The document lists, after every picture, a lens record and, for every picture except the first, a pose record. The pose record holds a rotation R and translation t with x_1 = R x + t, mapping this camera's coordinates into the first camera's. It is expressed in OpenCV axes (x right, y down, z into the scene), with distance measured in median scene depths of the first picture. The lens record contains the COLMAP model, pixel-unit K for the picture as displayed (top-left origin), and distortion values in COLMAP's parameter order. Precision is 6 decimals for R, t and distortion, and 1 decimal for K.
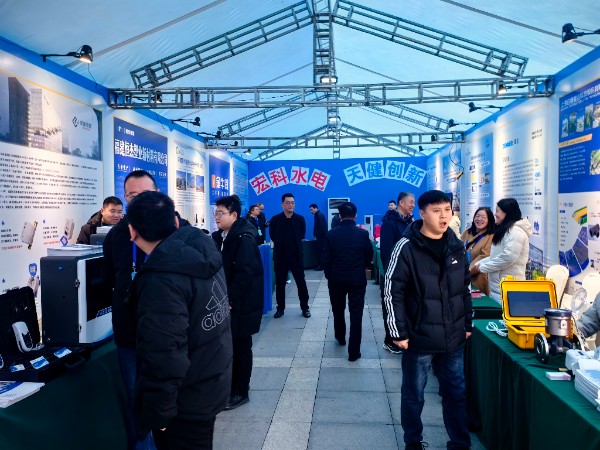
lens RADIAL K [[459.0, 0, 297.2], [0, 459.0, 226.8], [0, 0, 1]] dist [0.001393, 0.000712]
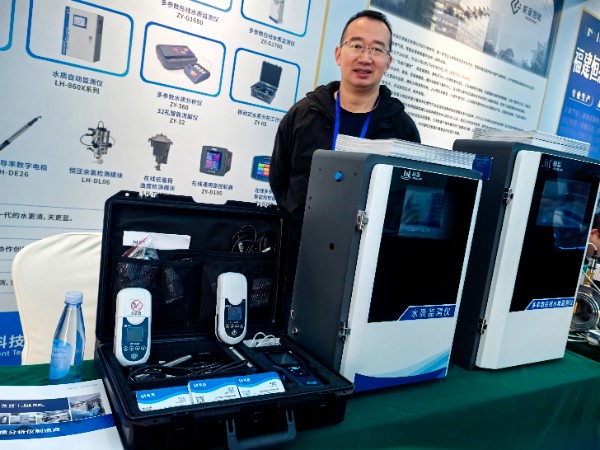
lens RADIAL K [[459.0, 0, 299.8], [0, 459.0, 222.8], [0, 0, 1]] dist [0.001393, 0.000712]
pose [[0.607311, 0.196115, -0.769878, -0.129771], [-0.181361, 0.977689, 0.105987, 0.057281], [0.773486, 0.075258, 0.629329, 0.436028]]
